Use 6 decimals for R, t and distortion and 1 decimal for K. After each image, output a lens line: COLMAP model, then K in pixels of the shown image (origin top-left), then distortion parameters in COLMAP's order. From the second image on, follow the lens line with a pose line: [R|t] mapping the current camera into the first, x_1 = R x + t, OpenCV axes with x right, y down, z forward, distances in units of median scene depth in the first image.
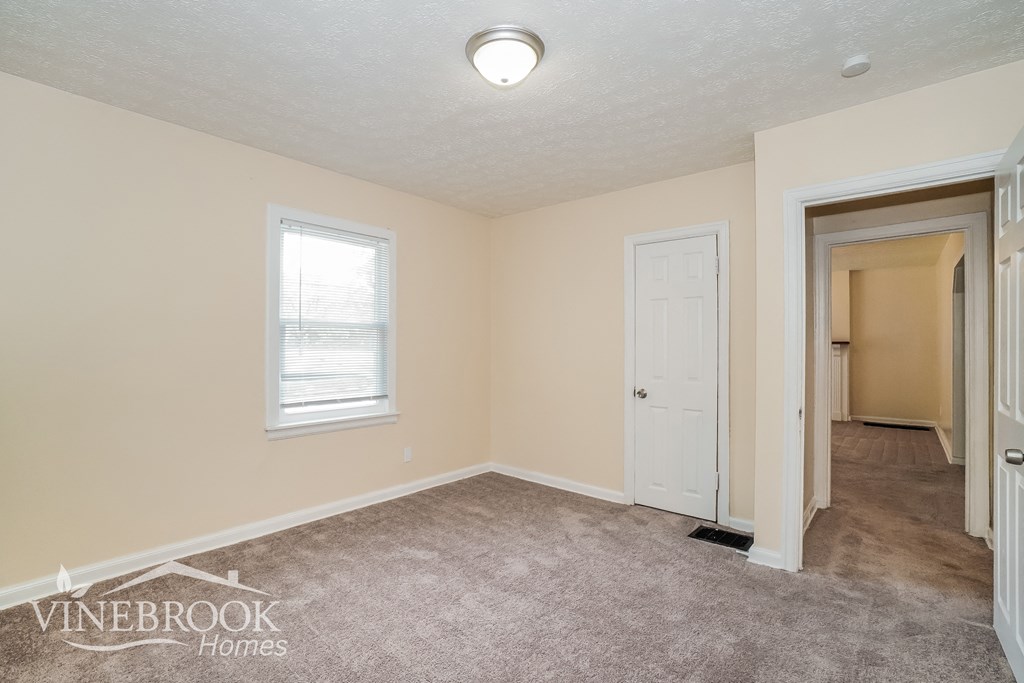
lens RADIAL K [[474.5, 0, 508.5], [0, 474.5, 339.9], [0, 0, 1]] dist [-0.004467, 0.000774]
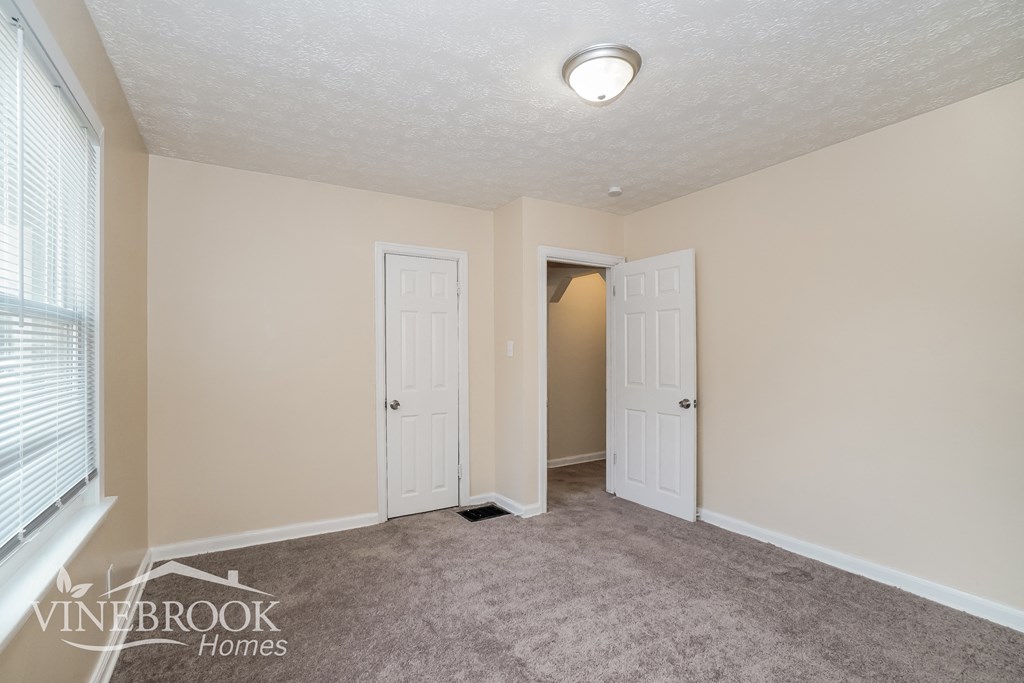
lens RADIAL K [[474.5, 0, 509.0], [0, 474.5, 342.7], [0, 0, 1]] dist [-0.004467, 0.000774]
pose [[0.346869, 0.008641, 0.937874, -0.629558], [-0.004824, 0.999961, -0.007429, -0.011289], [-0.937901, -0.001947, 0.346897, 0.480853]]
